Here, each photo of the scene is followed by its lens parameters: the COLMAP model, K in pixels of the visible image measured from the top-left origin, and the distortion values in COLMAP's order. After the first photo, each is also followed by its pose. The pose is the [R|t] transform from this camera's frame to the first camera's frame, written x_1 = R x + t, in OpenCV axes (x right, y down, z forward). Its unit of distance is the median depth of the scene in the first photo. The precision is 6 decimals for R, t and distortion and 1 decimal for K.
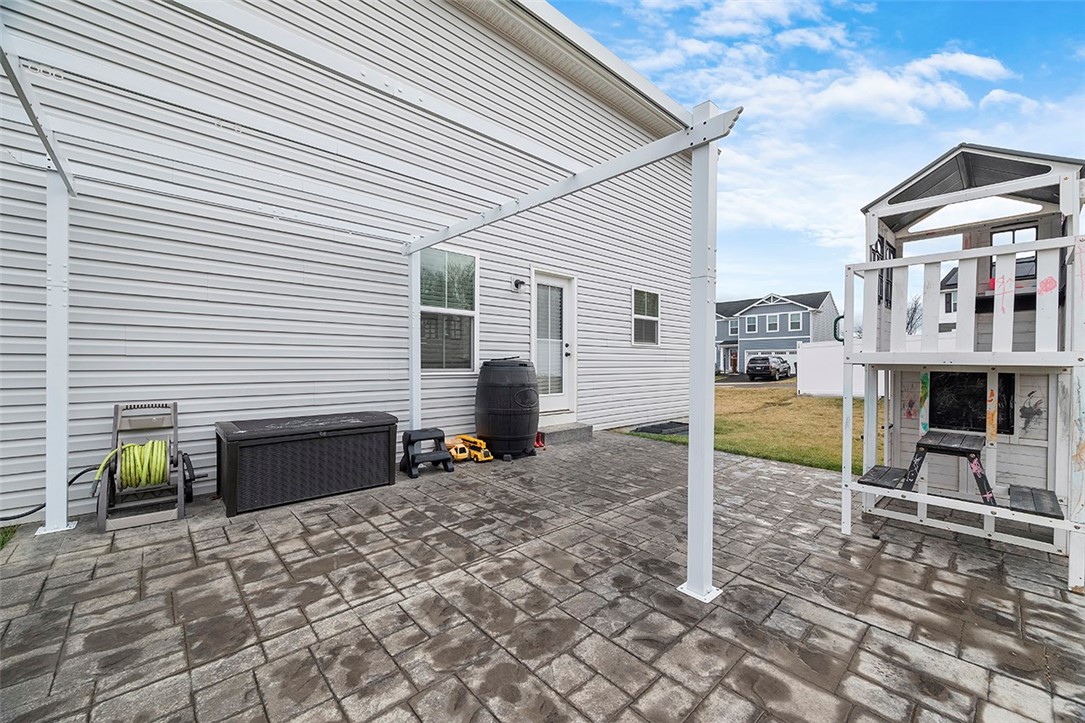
lens RADIAL K [[422.6, 0, 544.8], [0, 422.6, 363.5], [0, 0, 1]] dist [-0.003027, 0.000053]
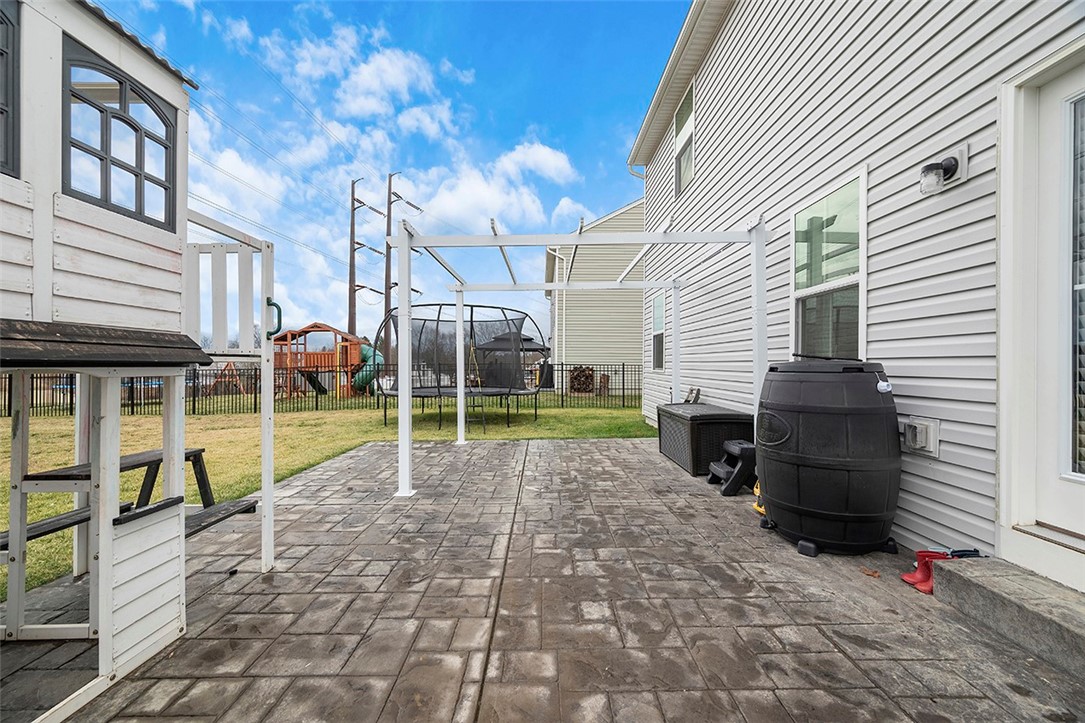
lens RADIAL K [[422.6, 0, 545.8], [0, 422.6, 363.1], [0, 0, 1]] dist [-0.003027, 0.000053]
pose [[-0.666299, -0.007592, -0.745646, 0.913190], [-0.007691, 0.999965, -0.003309, -0.002195], [0.745645, 0.003530, -0.666334, 1.841862]]
